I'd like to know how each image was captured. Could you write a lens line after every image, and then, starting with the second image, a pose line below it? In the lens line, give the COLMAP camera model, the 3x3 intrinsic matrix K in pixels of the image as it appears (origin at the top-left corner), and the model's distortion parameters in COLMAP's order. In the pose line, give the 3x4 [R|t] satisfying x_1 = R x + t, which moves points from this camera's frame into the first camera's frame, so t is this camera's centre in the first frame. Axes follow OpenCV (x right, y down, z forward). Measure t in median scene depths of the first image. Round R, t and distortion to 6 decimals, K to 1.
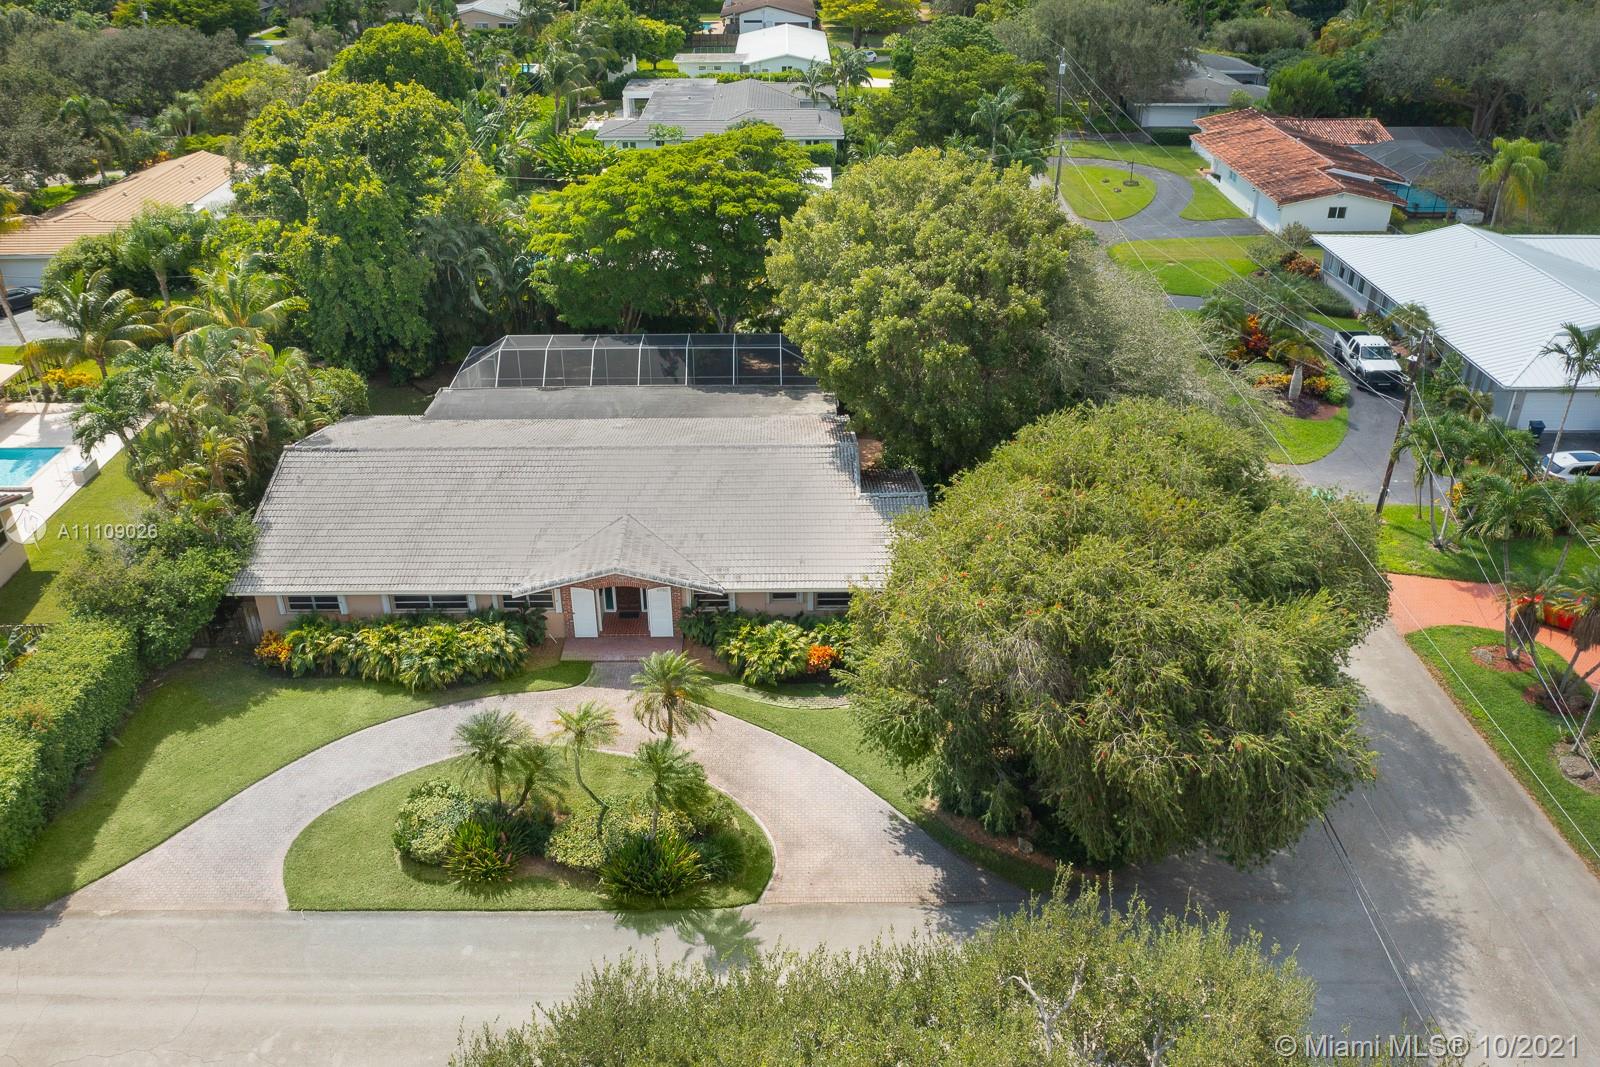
lens RADIAL K [[1264.3, 0, 800.0], [0, 1264.3, 533.5], [0, 0, 1]] dist [-0.043981, 0.001870]
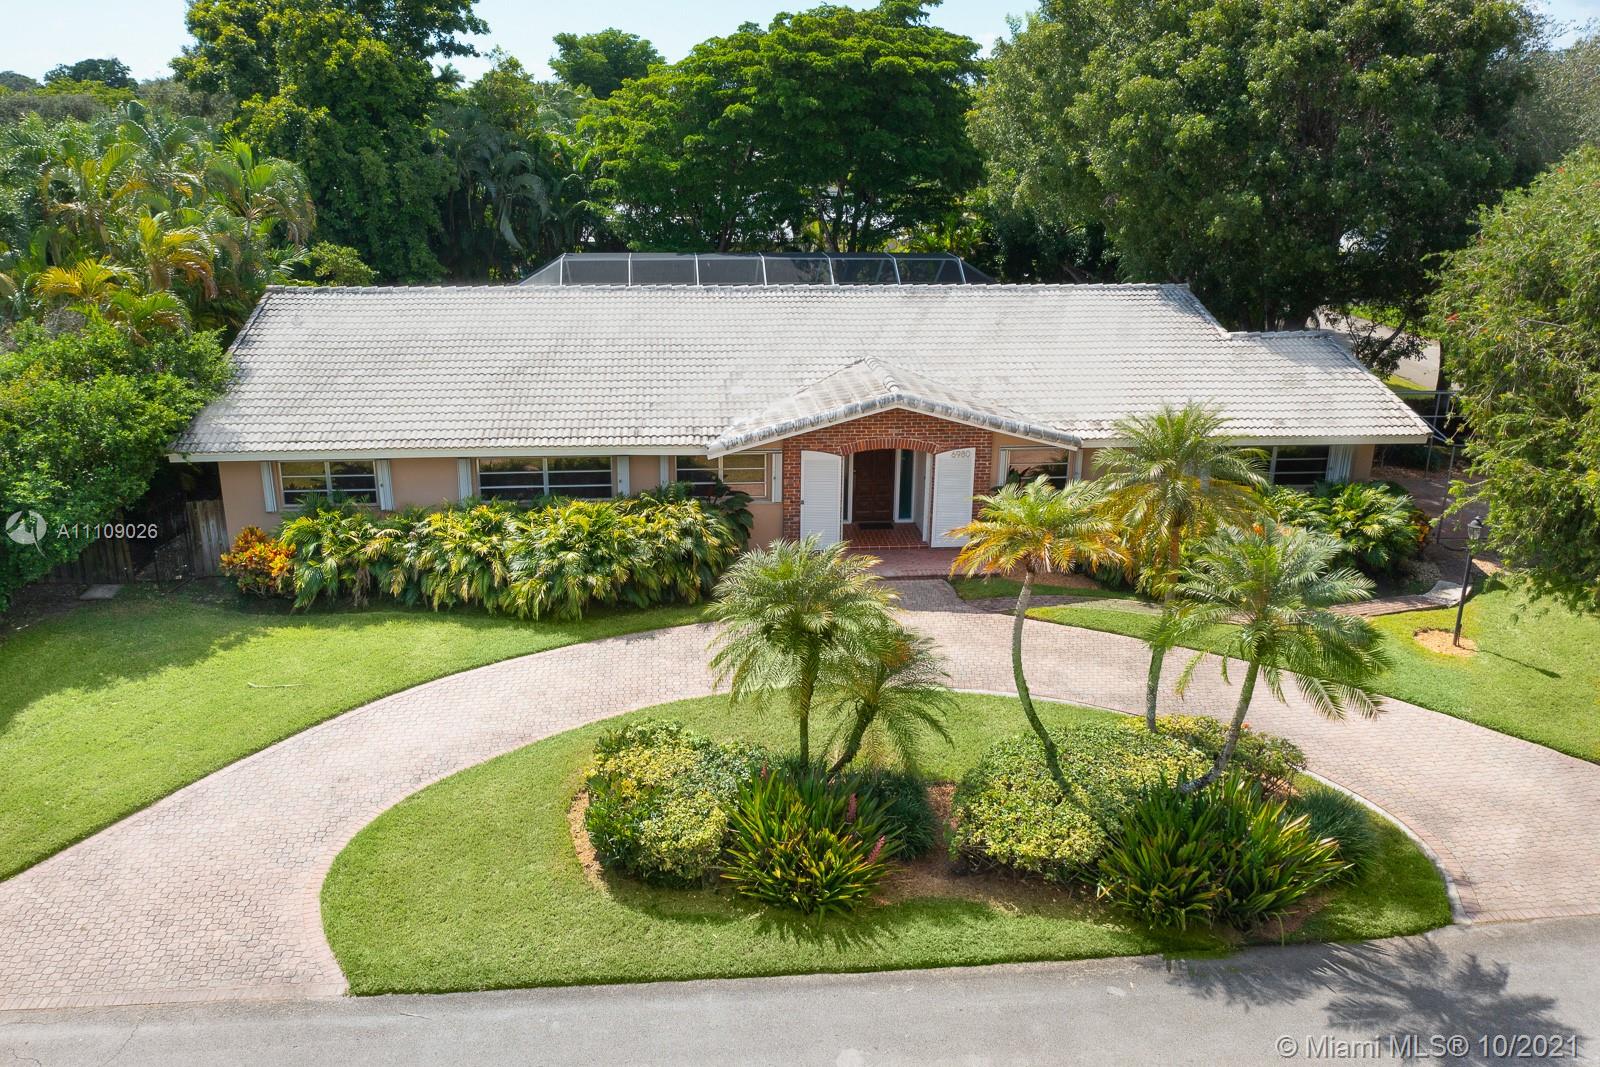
lens RADIAL K [[1279.7, 0, 792.6], [0, 1279.7, 537.2], [0, 0, 1]] dist [-0.024103, 0.000296]
pose [[0.996291, -0.014472, 0.084818, -0.245162], [0.029367, 0.983755, -0.177098, 0.190451], [-0.080877, 0.178932, 0.980532, 0.461595]]
